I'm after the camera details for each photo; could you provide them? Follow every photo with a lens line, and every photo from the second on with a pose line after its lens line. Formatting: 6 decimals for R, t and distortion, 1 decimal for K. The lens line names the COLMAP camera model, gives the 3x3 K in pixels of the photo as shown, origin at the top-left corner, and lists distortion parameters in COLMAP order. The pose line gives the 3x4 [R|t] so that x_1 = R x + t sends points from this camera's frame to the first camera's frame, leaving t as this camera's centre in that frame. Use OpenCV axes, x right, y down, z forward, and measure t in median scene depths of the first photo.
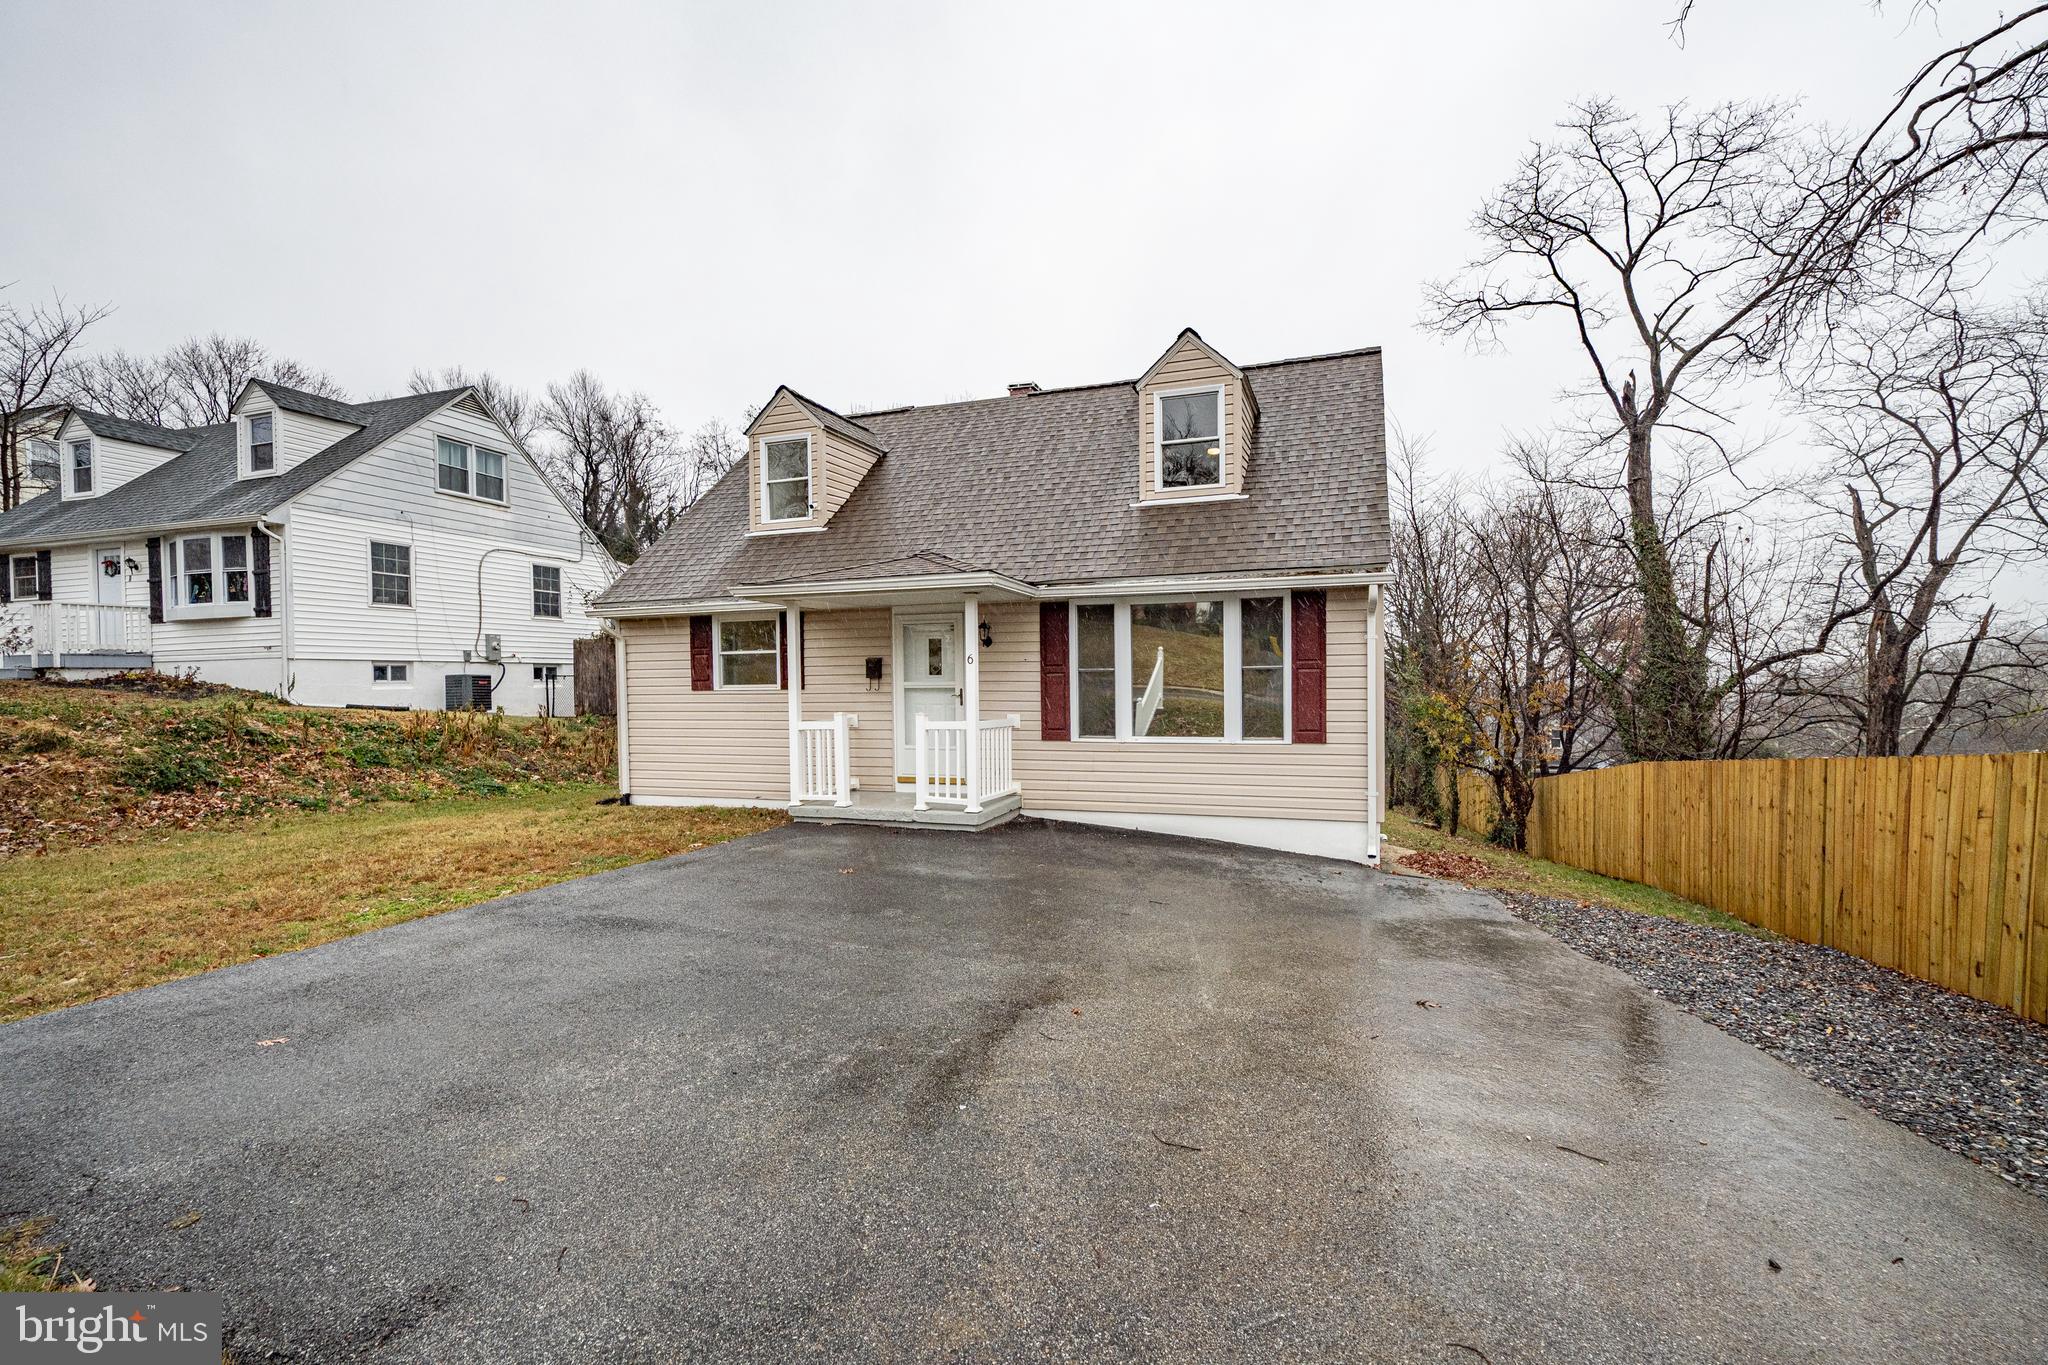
lens RADIAL K [[861.2, 0, 1073.4], [0, 861.2, 696.6], [0, 0, 1]] dist [0.000452, -0.000465]
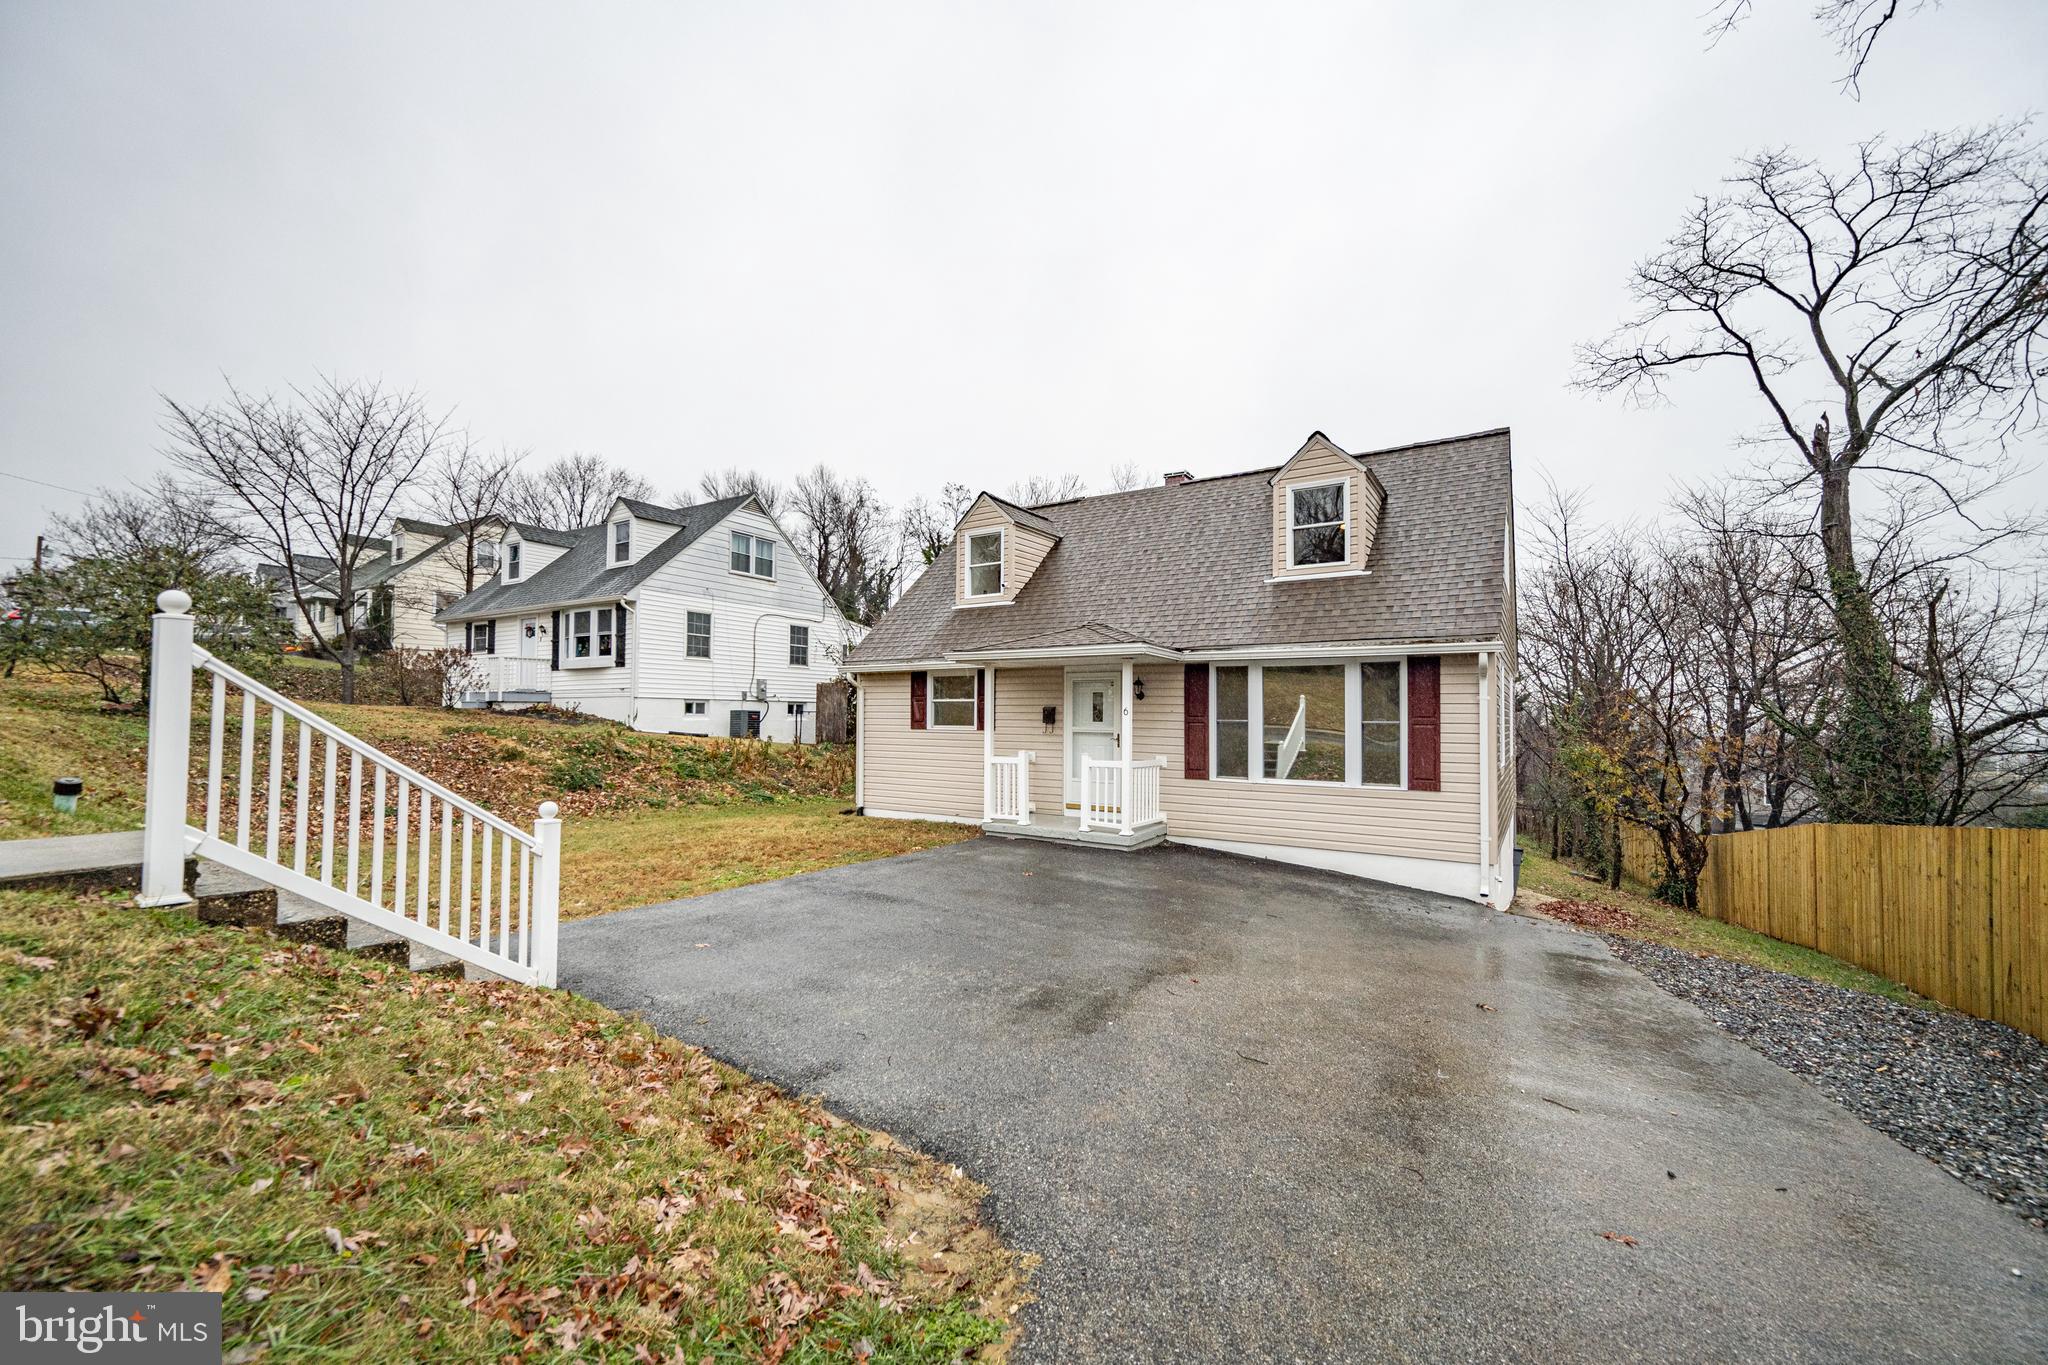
lens RADIAL K [[796.1, 0, 1021.9], [0, 796.1, 694.1], [0, 0, 1]] dist [-0.001071, -0.000130]
pose [[0.967866, 0.011871, -0.251186, 0.019953], [-0.023632, 0.998758, -0.043858, -0.012263], [0.250353, 0.048384, 0.966945, -0.129203]]
